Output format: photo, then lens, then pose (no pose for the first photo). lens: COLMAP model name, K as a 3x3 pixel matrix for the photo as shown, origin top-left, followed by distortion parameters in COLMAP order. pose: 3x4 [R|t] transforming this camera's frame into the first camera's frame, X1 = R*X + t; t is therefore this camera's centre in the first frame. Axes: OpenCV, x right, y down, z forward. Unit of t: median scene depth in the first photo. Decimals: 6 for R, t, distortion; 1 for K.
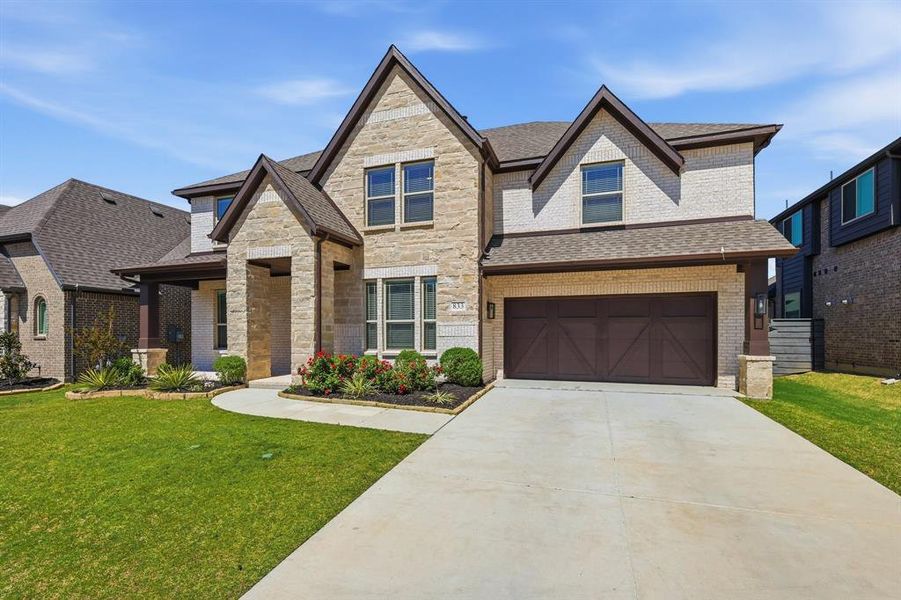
lens RADIAL K [[397.2, 0, 451.8], [0, 397.2, 309.7], [0, 0, 1]] dist [0.002280, 0.000132]
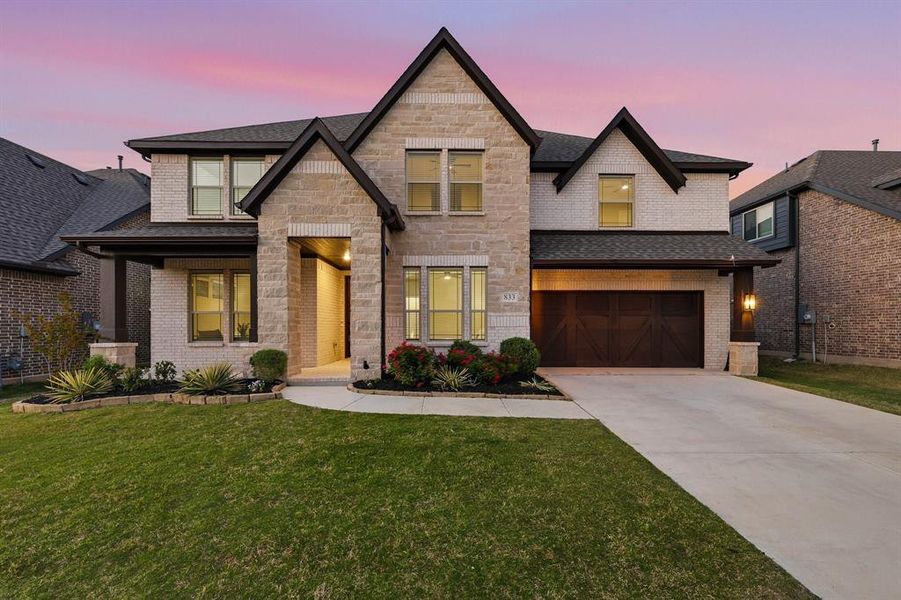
lens RADIAL K [[394.0, 0, 453.0], [0, 394.0, 302.2], [0, 0, 1]] dist [0.002693, 0.000207]
pose [[0.949927, 0.021779, 0.311713, -0.430816], [-0.020763, 0.999763, -0.006576, 0.013186], [-0.311782, -0.000225, 0.950154, 0.079121]]
